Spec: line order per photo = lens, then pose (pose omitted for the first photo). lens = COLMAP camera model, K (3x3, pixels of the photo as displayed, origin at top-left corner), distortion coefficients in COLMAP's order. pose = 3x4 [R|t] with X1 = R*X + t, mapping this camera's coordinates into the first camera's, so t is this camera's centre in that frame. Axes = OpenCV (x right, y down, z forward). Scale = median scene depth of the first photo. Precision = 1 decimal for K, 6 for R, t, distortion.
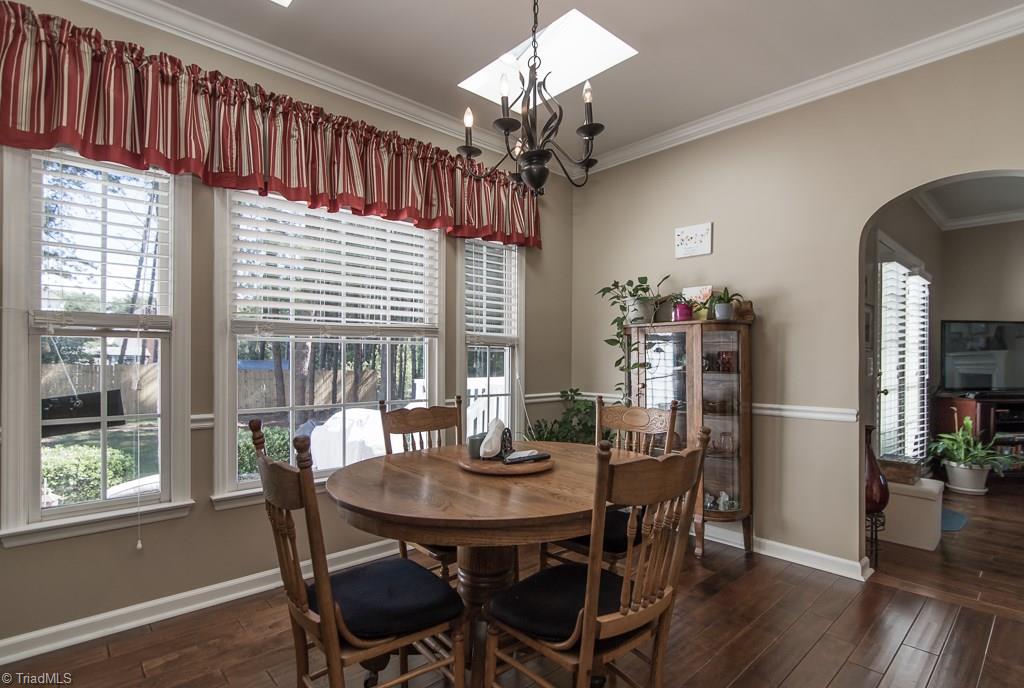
lens RADIAL K [[517.0, 0, 515.2], [0, 517.0, 359.4], [0, 0, 1]] dist [0.003654, -0.000412]
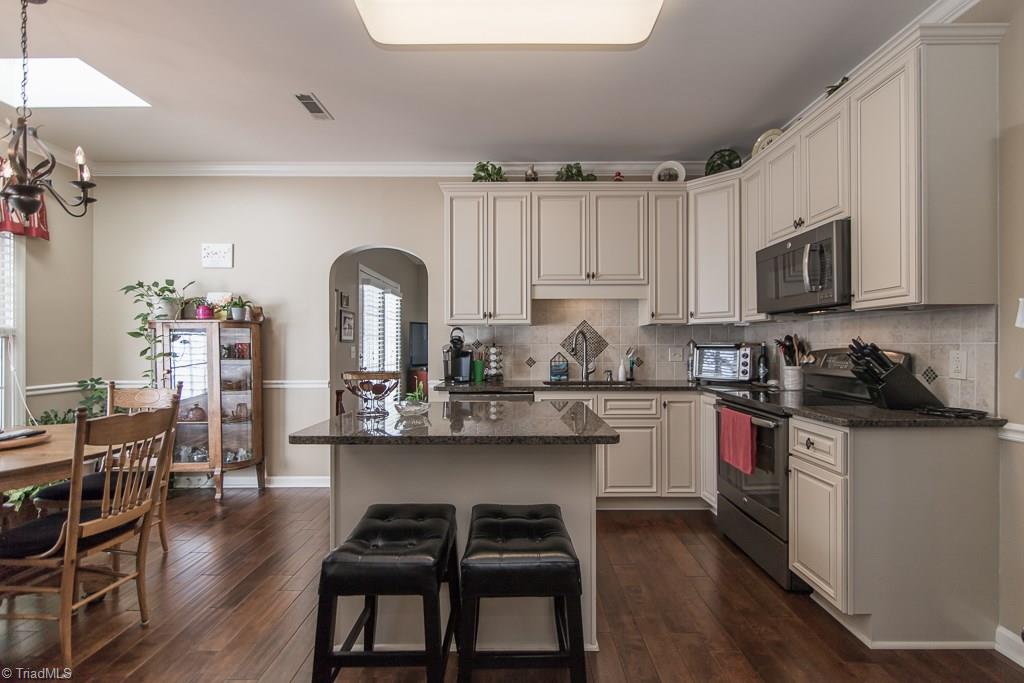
lens RADIAL K [[464.8, 0, 519.0], [0, 464.8, 345.5], [0, 0, 1]] dist [0.005660, -0.002393]
pose [[0.684816, -0.004974, 0.728699, 0.018845], [0.004456, 0.999987, 0.002637, -0.009793], [-0.728702, 0.001441, 0.684829, -0.356111]]
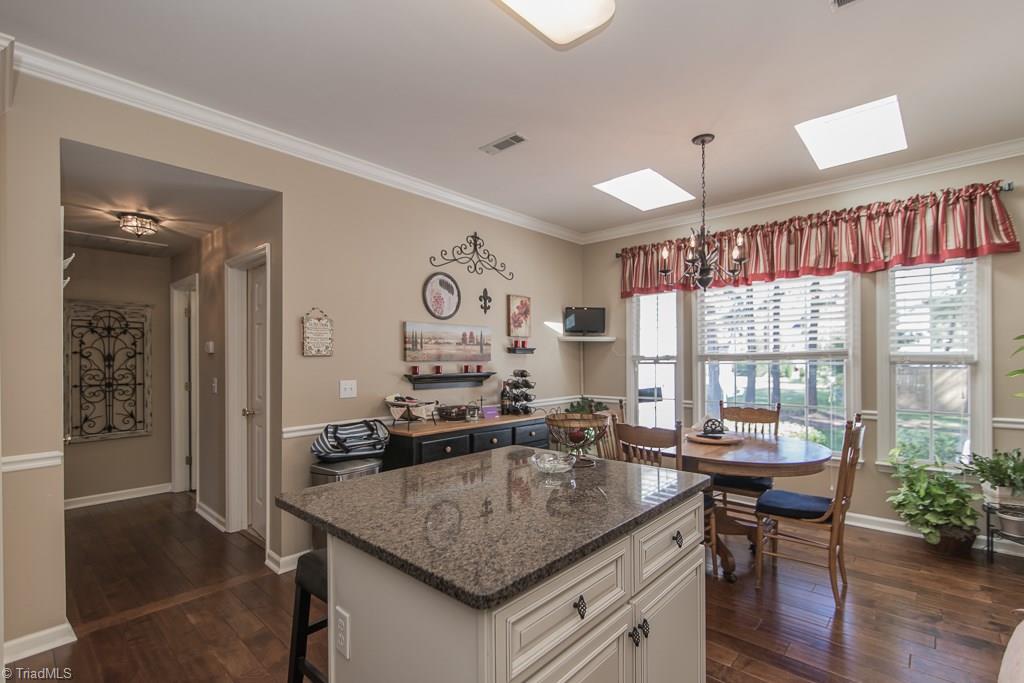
lens RADIAL K [[464.8, 0, 519.4], [0, 464.8, 352.0], [0, 0, 1]] dist [0.005660, -0.002393]
pose [[0.089043, -0.024024, -0.995738, 0.938948], [0.002799, 0.999711, -0.023869, -0.036788], [0.996024, -0.000662, 0.089084, 0.125252]]
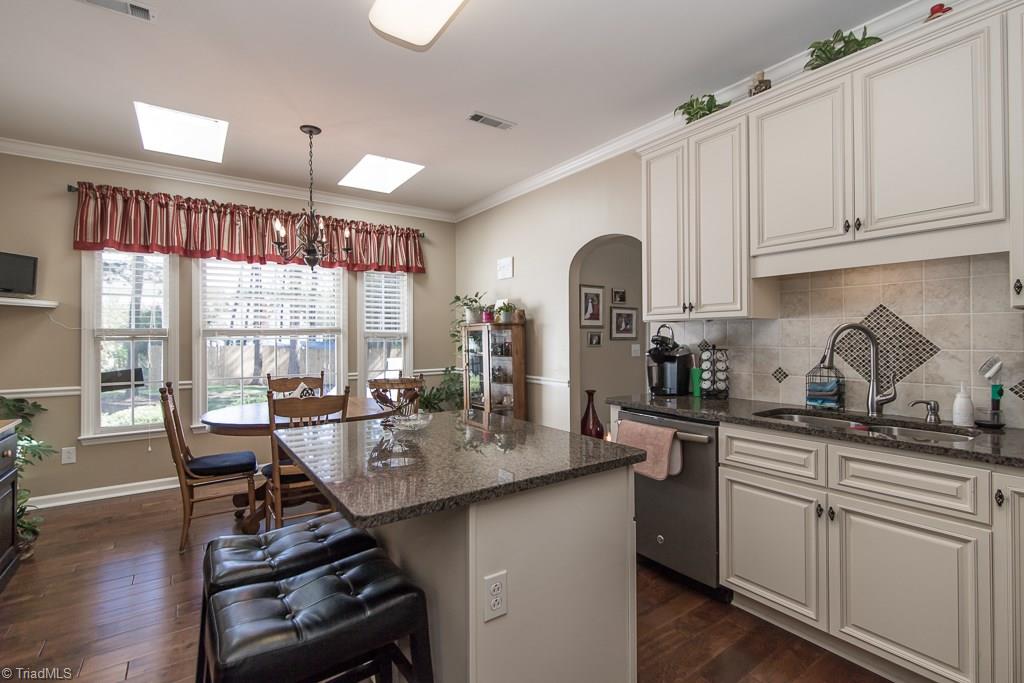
lens RADIAL K [[464.8, 0, 511.7], [0, 464.8, 334.3], [0, 0, 1]] dist [0.005660, -0.002393]
pose [[0.991098, -0.010475, -0.132721, 0.602696], [0.009797, 0.999935, -0.005760, -0.031272], [0.132772, 0.004408, 0.991137, -0.385043]]
